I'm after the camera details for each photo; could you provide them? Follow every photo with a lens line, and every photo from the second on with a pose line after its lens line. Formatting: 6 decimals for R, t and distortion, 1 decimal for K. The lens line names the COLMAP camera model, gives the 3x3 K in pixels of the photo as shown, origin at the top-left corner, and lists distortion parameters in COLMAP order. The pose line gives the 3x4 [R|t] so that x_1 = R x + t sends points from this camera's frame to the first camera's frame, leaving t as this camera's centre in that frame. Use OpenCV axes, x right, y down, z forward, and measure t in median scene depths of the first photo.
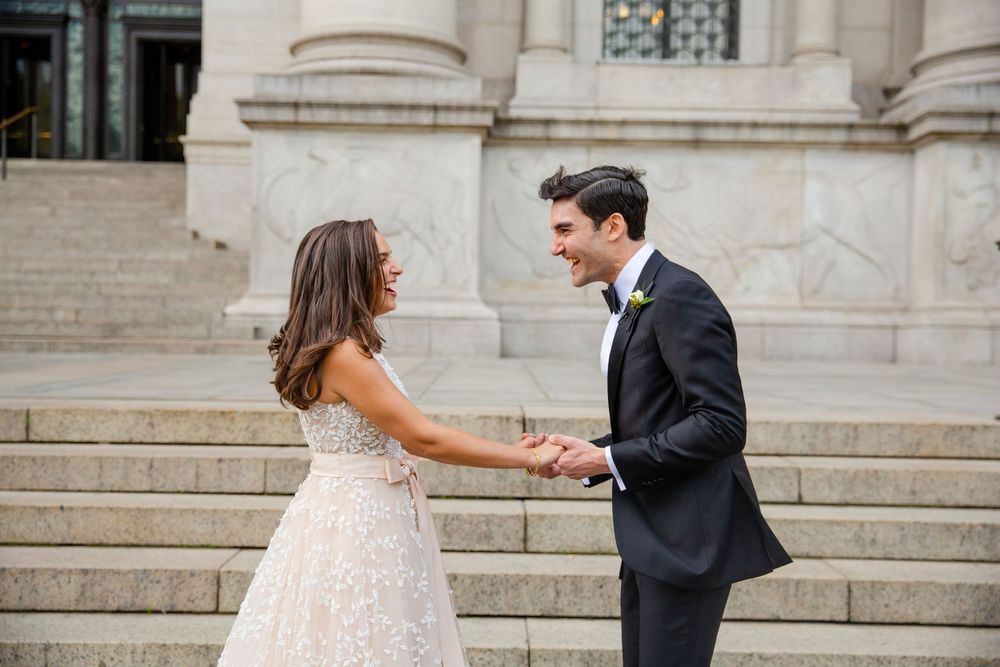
lens RADIAL K [[1163.4, 0, 491.0], [0, 1163.4, 331.4], [0, 0, 1]] dist [0.069280, 0.000000]
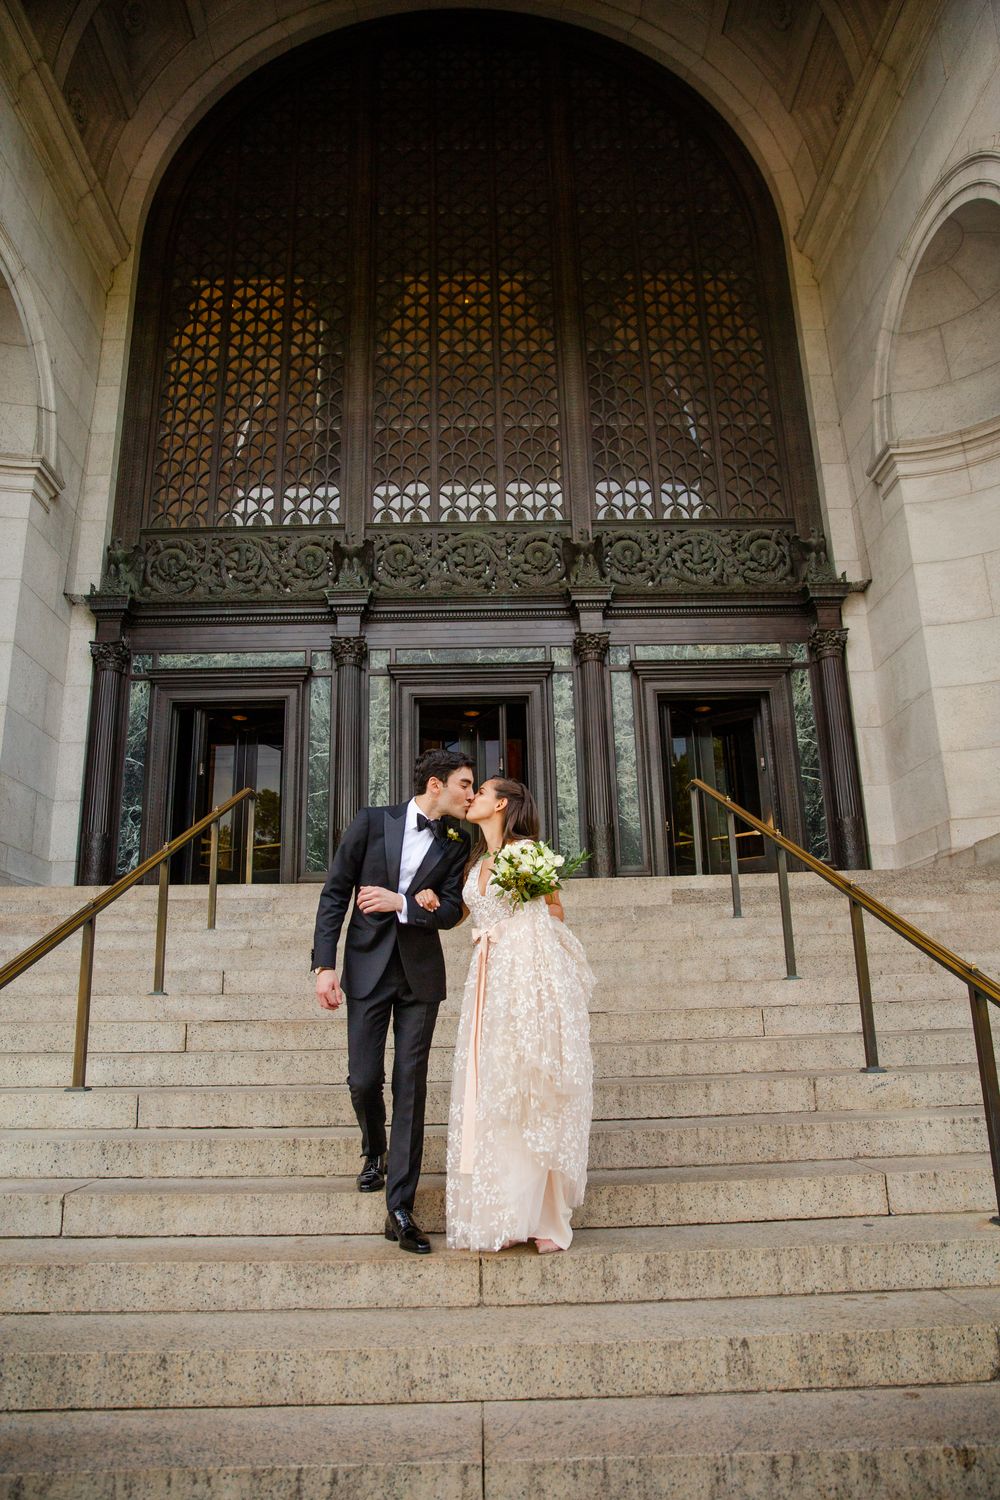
lens RADIAL K [[1031.5, 0, 492.5], [0, 1031.5, 751.8], [0, 0, 1]] dist [-0.056976, 0.005223]
pose [[0.999298, -0.036861, 0.006656, -0.770626], [0.037319, 0.964504, -0.261416, -0.132876], [0.003216, 0.261481, 0.965203, 0.868810]]
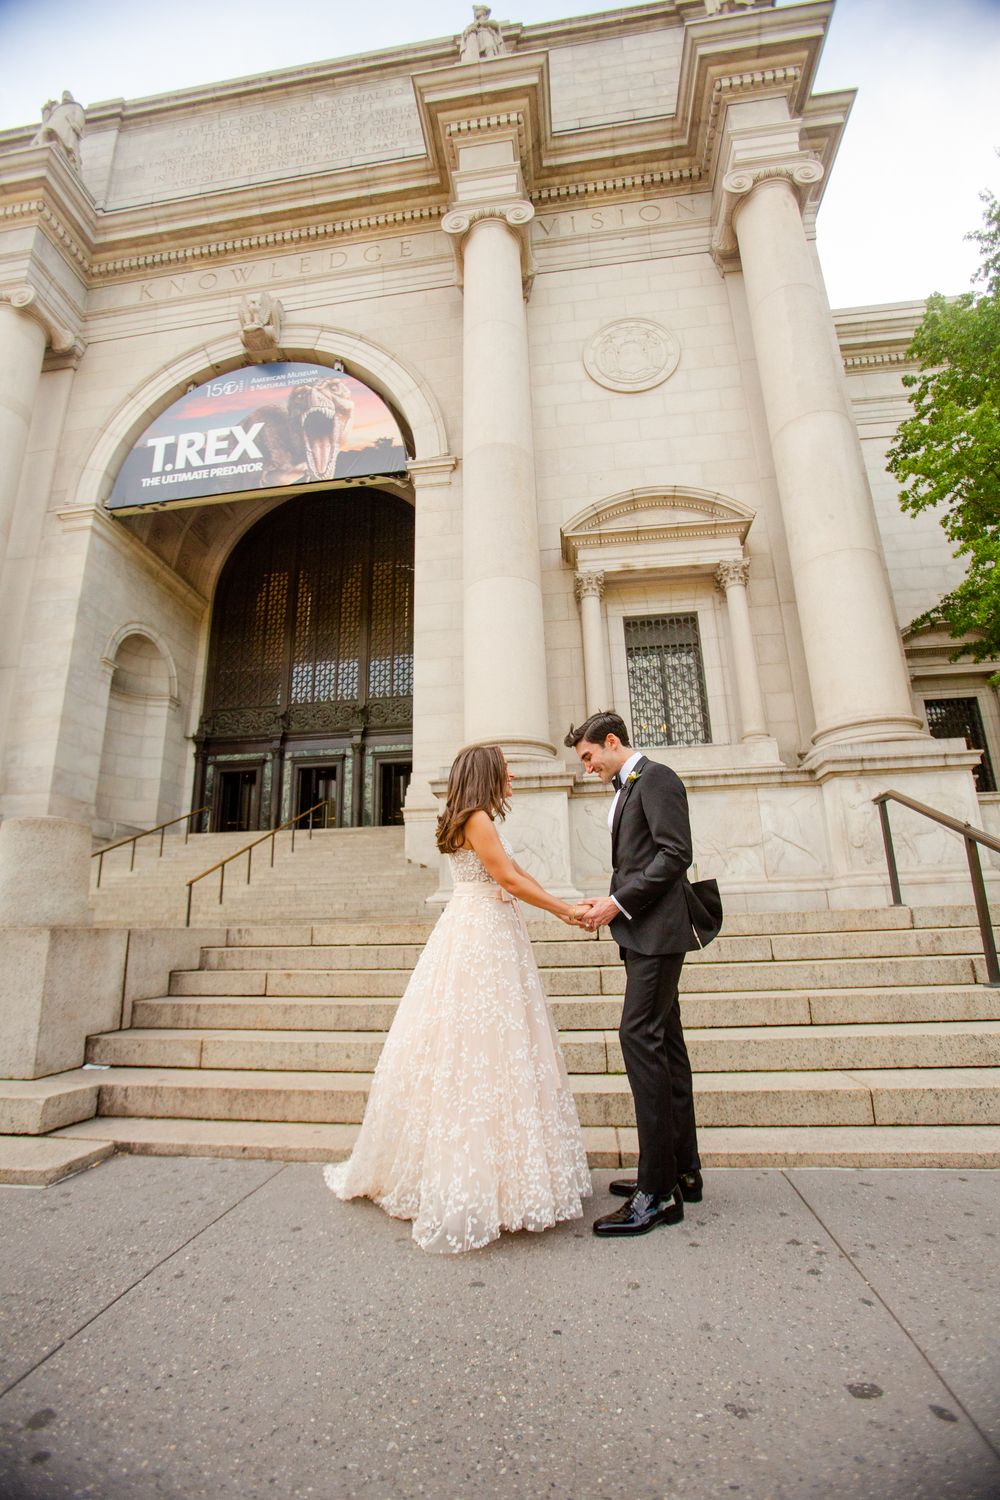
lens RADIAL K [[669.9, 0, 491.6], [0, 669.9, 759.9], [0, 0, 1]] dist [-0.061903, 0.004917]
pose [[0.990168, -0.071402, -0.120290, 0.003825], [0.039610, 0.967837, -0.248442, 0.030860], [0.134160, 0.241235, 0.961149, 0.007241]]
